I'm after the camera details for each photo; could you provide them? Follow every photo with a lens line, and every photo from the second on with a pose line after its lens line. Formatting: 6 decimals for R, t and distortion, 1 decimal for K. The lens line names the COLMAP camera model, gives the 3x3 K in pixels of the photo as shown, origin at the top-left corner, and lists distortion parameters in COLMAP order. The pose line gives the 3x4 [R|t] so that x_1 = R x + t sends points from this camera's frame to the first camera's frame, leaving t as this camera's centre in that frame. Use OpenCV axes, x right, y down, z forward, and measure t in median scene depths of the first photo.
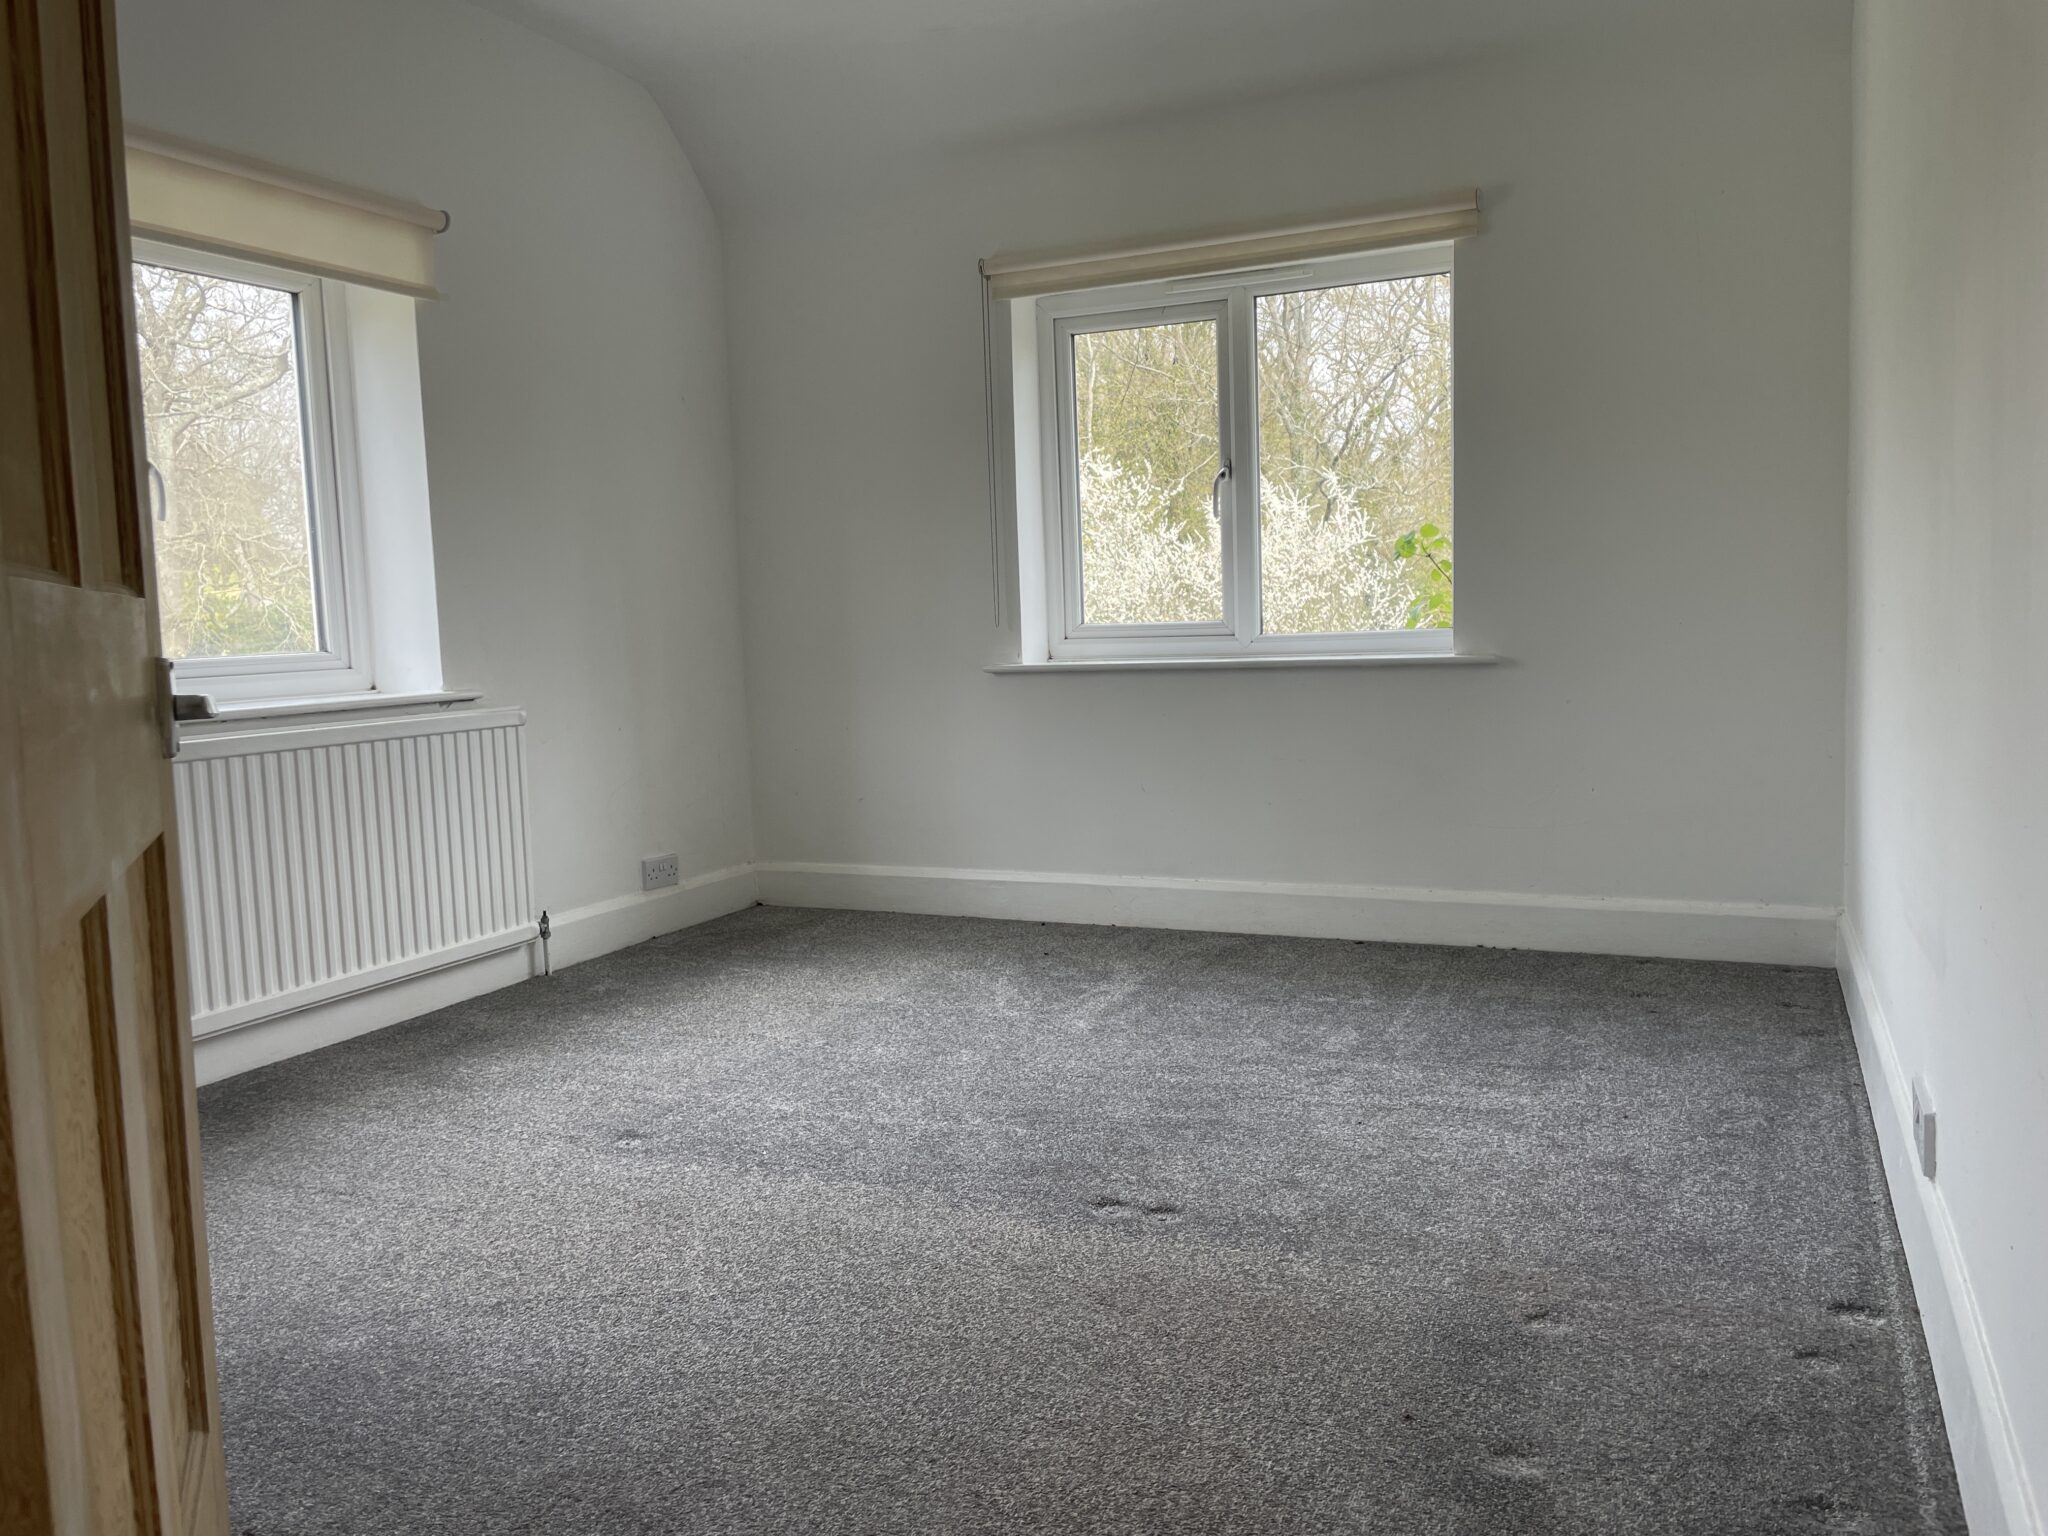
lens RADIAL K [[1554.7, 0, 1014.0], [0, 1554.7, 785.8], [0, 0, 1]] dist [0.098567, -0.133853]
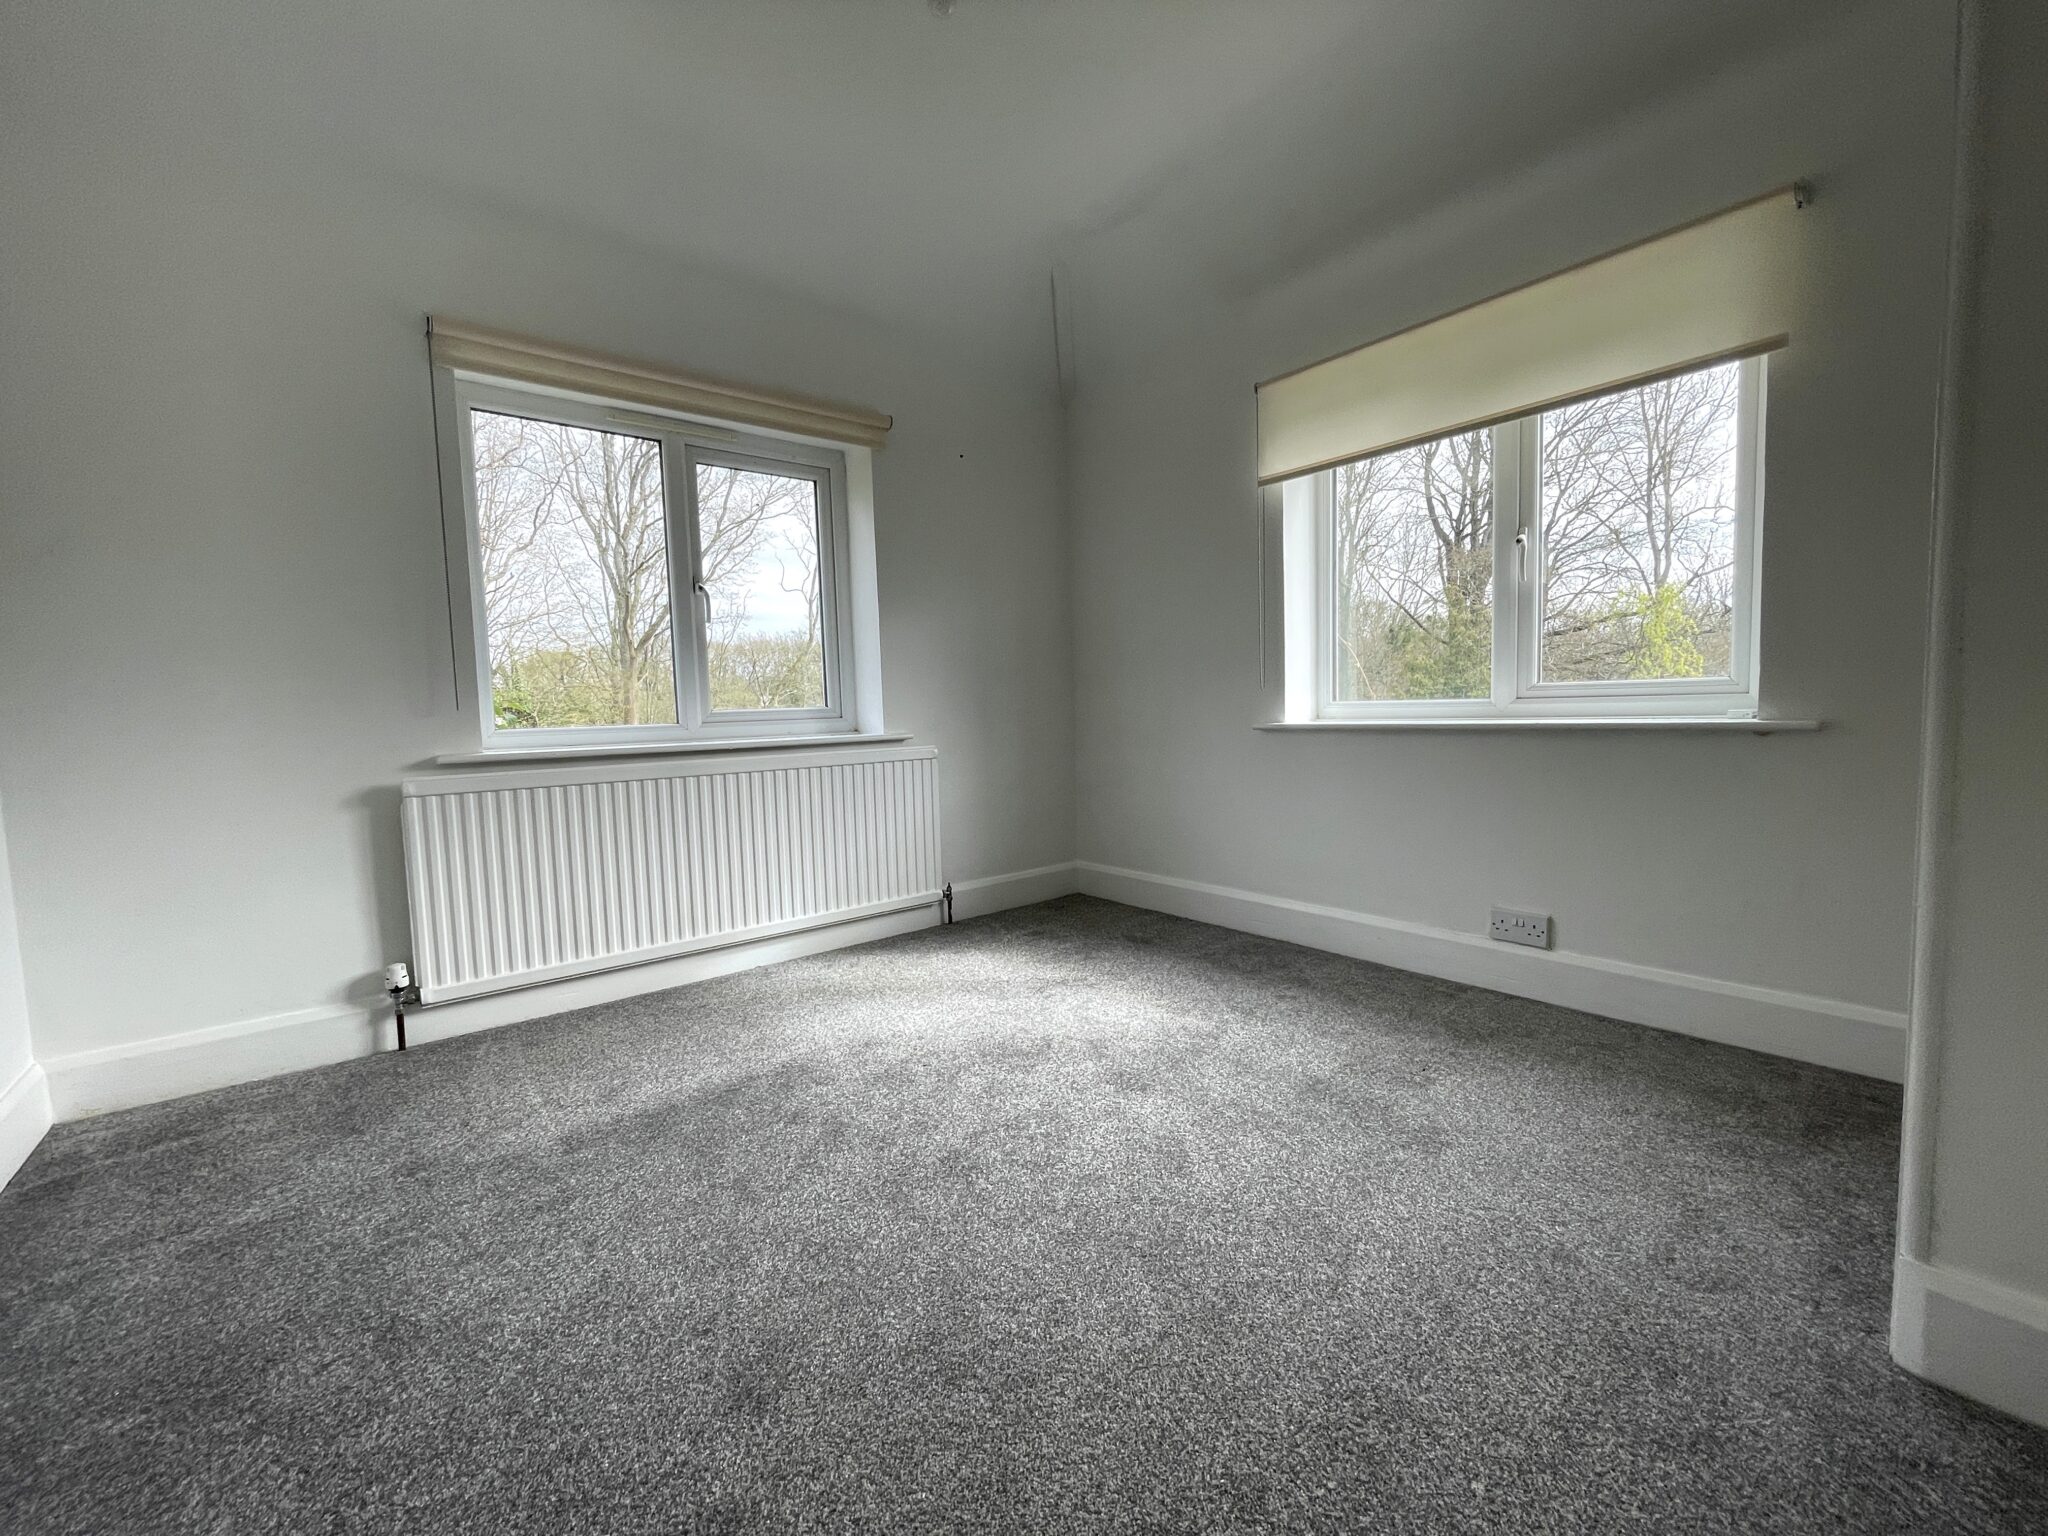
lens RADIAL K [[832.9, 0, 1024.0], [0, 832.9, 768.0], [0, 0, 1]] dist [-0.012540, 0.003197]
pose [[0.900482, 0.041576, -0.432900, 0.105107], [-0.048815, 0.998792, -0.005617, -0.028107], [0.432144, 0.026190, 0.901424, 0.318146]]
